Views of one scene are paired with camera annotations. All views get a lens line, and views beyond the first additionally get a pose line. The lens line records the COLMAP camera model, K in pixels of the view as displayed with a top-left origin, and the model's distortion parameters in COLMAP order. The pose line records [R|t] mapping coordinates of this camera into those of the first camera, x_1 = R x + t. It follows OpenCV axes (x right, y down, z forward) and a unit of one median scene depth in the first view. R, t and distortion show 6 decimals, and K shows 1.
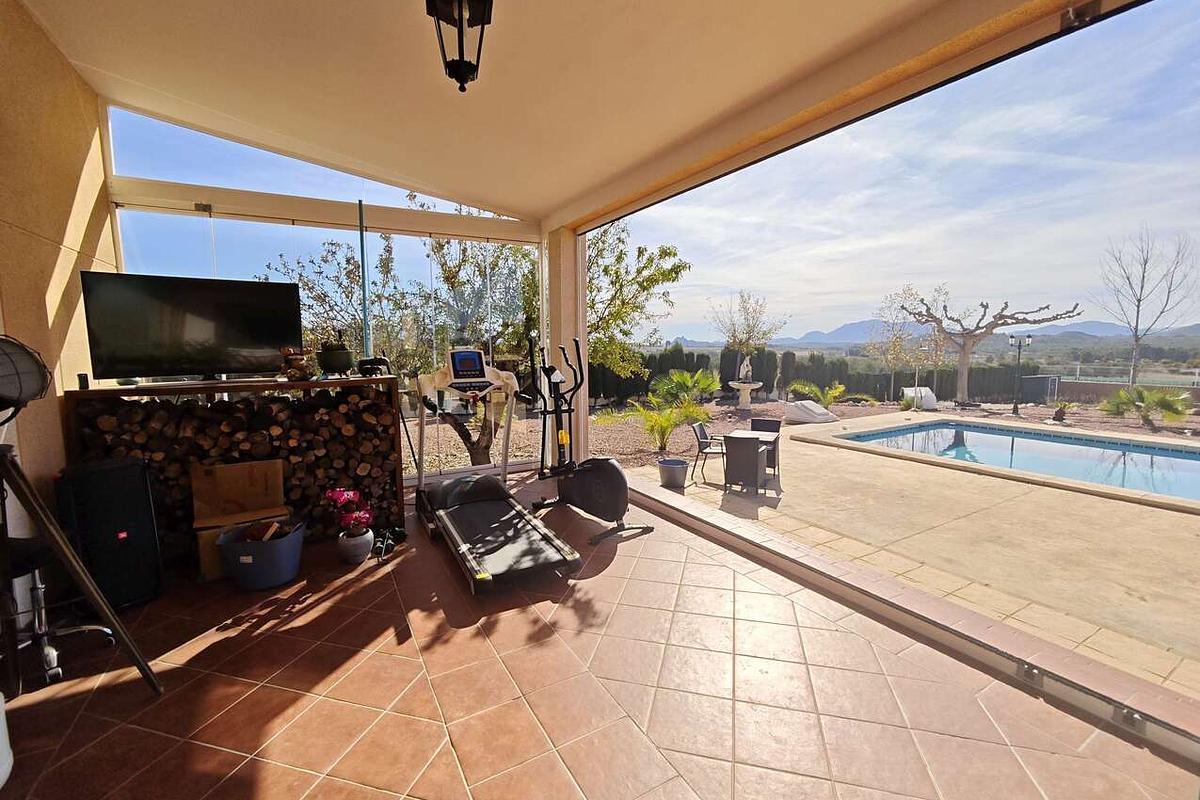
lens RADIAL K [[500.6, 0, 598.0], [0, 500.6, 394.8], [0, 0, 1]] dist [-0.001481, -0.000039]
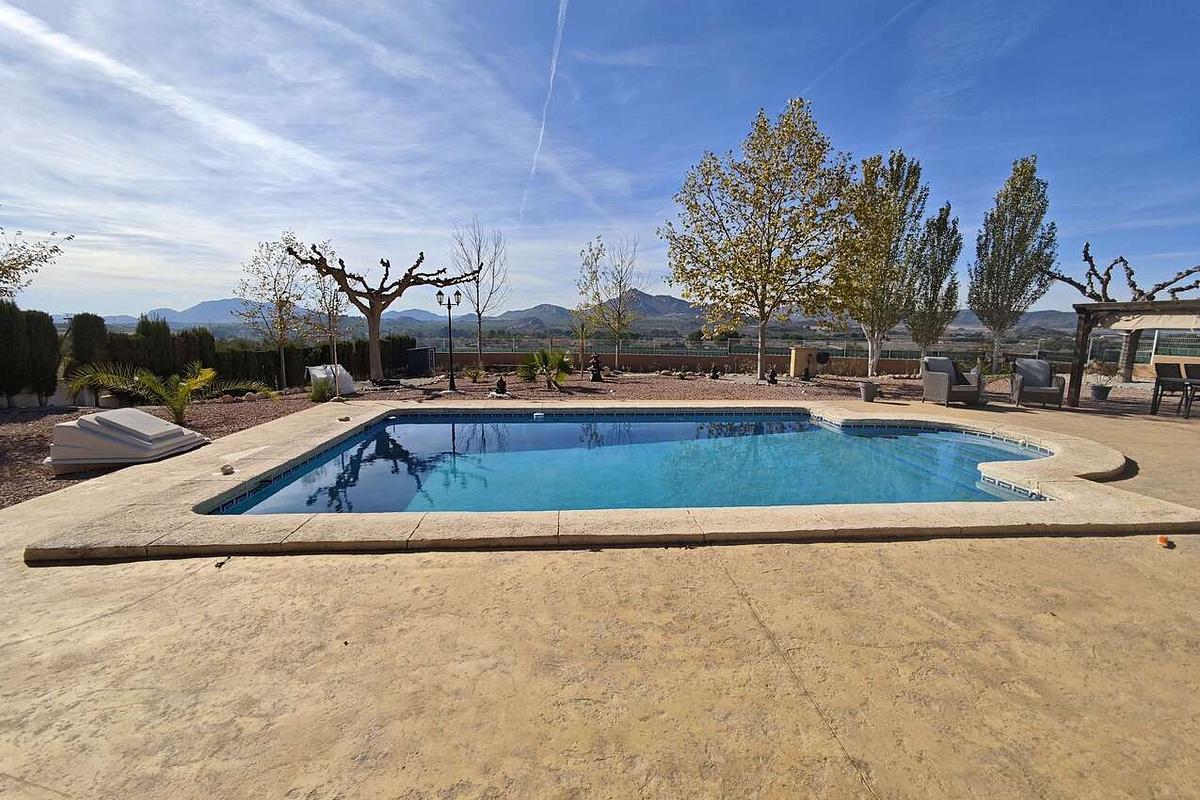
lens RADIAL K [[500.6, 0, 598.0], [0, 500.6, 394.8], [0, 0, 1]] dist [-0.001481, -0.000039]
pose [[0.438615, -0.114152, 0.891396, 0.162699], [0.079080, 0.992955, 0.088246, -0.004697], [-0.895189, 0.031785, 0.444552, 0.330503]]
